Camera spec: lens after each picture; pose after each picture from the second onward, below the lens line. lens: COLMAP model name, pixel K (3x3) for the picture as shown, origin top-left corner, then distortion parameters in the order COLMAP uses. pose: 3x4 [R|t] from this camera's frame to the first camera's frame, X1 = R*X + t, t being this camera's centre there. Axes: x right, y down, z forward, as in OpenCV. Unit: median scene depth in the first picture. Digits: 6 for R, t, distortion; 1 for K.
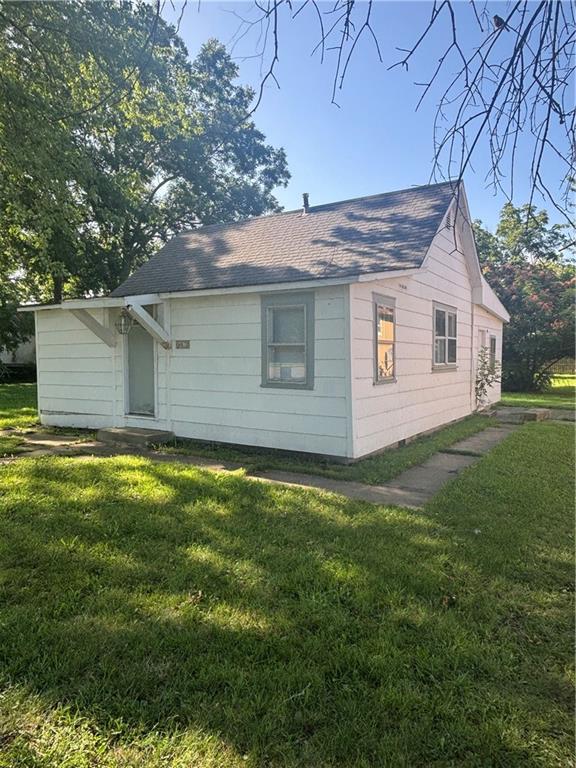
lens RADIAL K [[494.1, 0, 288.2], [0, 494.1, 380.8], [0, 0, 1]] dist [0.006085, -0.001296]
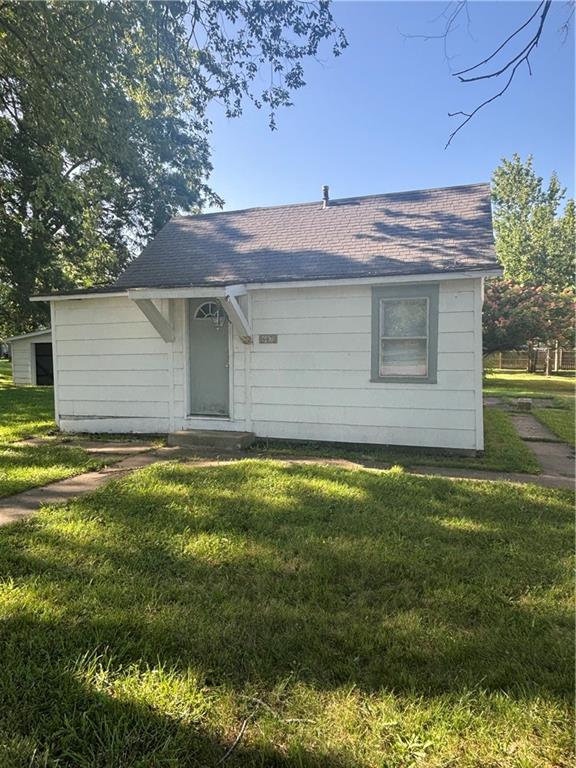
lens RADIAL K [[494.1, 0, 288.0], [0, 494.1, 387.8], [0, 0, 1]] dist [0.006085, -0.001296]
pose [[0.975851, -0.020599, 0.217464, -0.354242], [0.016721, 0.999667, 0.019657, 0.001441], [-0.217796, -0.015546, 0.975870, 0.069950]]
